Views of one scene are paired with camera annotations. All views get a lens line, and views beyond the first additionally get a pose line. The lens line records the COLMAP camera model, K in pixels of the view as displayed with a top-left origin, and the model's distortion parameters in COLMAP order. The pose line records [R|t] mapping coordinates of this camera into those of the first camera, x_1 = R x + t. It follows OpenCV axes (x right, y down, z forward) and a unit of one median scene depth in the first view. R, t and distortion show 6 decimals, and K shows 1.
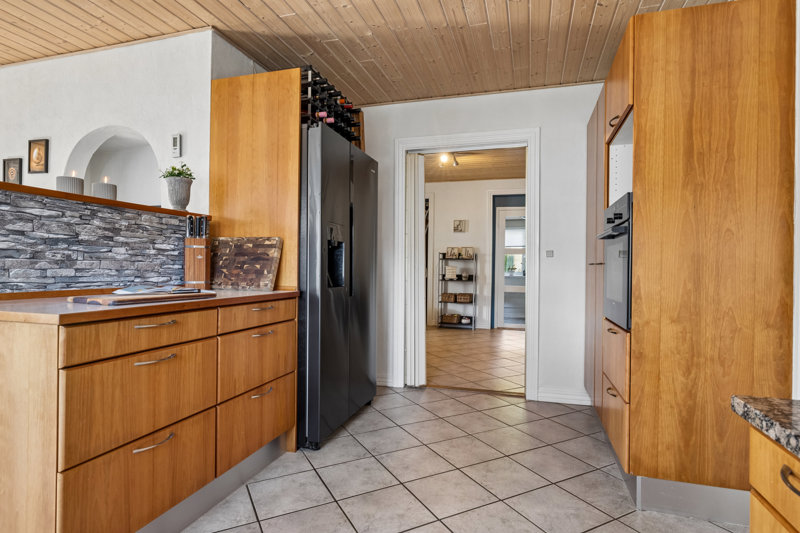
lens RADIAL K [[425.0, 0, 399.5], [0, 425.0, 263.0], [0, 0, 1]] dist [0.001858, -0.000308]
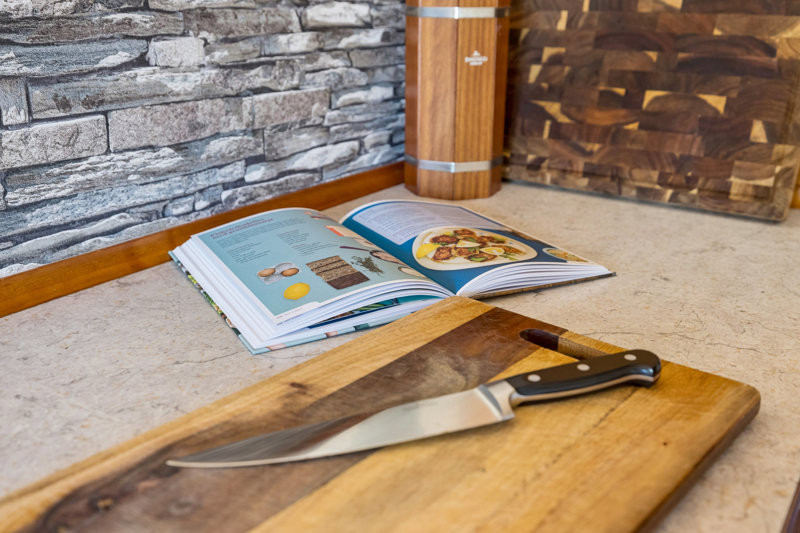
lens RADIAL K [[808.3, 0, 400.0], [0, 808.3, 266.3], [0, 0, 1]] dist [0.012358, 0.000000]
pose [[0.952046, 0.096979, -0.290177, -0.460434], [0.005541, 0.942814, 0.333274, -0.068685], [0.305904, -0.318900, 0.897065, 0.689033]]
